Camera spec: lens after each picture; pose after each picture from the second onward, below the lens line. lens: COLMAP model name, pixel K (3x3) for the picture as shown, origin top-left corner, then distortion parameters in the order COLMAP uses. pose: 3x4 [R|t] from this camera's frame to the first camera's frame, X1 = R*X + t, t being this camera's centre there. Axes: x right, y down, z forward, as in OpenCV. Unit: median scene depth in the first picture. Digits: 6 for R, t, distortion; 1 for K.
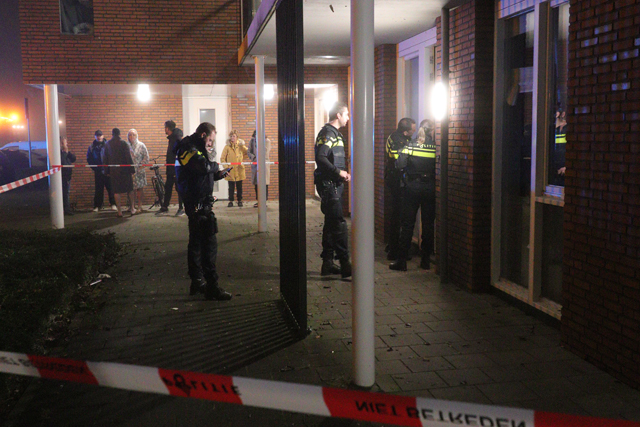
lens RADIAL K [[717.9, 0, 320.0], [0, 717.9, 213.5], [0, 0, 1]] dist [0.007465, -0.000052]
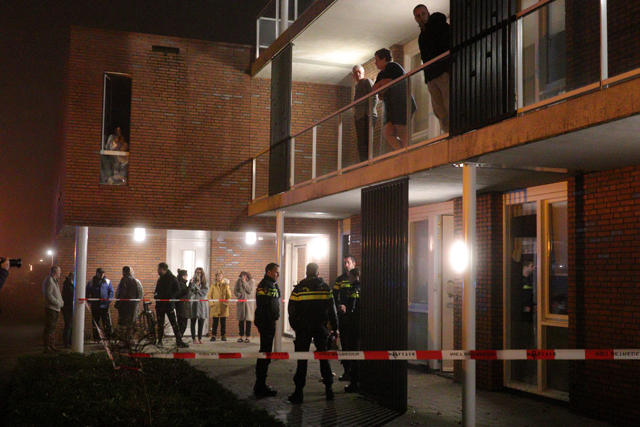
lens RADIAL K [[817.3, 0, 320.0], [0, 817.3, 213.5], [0, 0, 1]] dist [0.000816, 0.002153]
pose [[0.986188, 0.038121, 0.161185, -0.381450], [-0.007476, 0.982408, -0.186598, 0.065652], [-0.165463, 0.182816, 0.969124, -0.550618]]
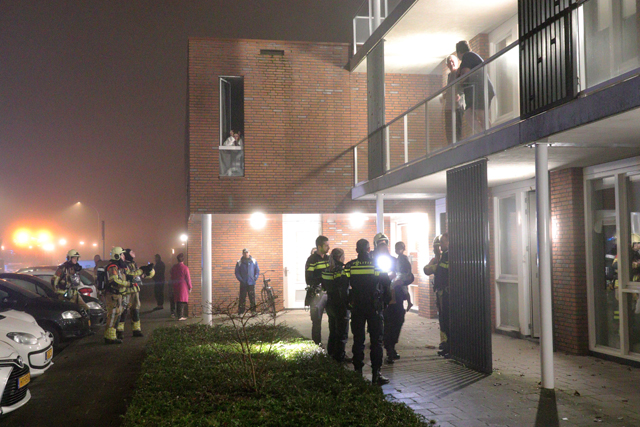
lens RADIAL K [[760.2, 0, 320.0], [0, 760.2, 213.5], [0, 0, 1]] dist [0.014734, 0.008453]
pose [[0.999915, -0.002493, 0.012776, -0.337967], [0.004529, 0.986791, -0.161935, 0.070038], [-0.012203, 0.161980, 0.986719, -0.602582]]
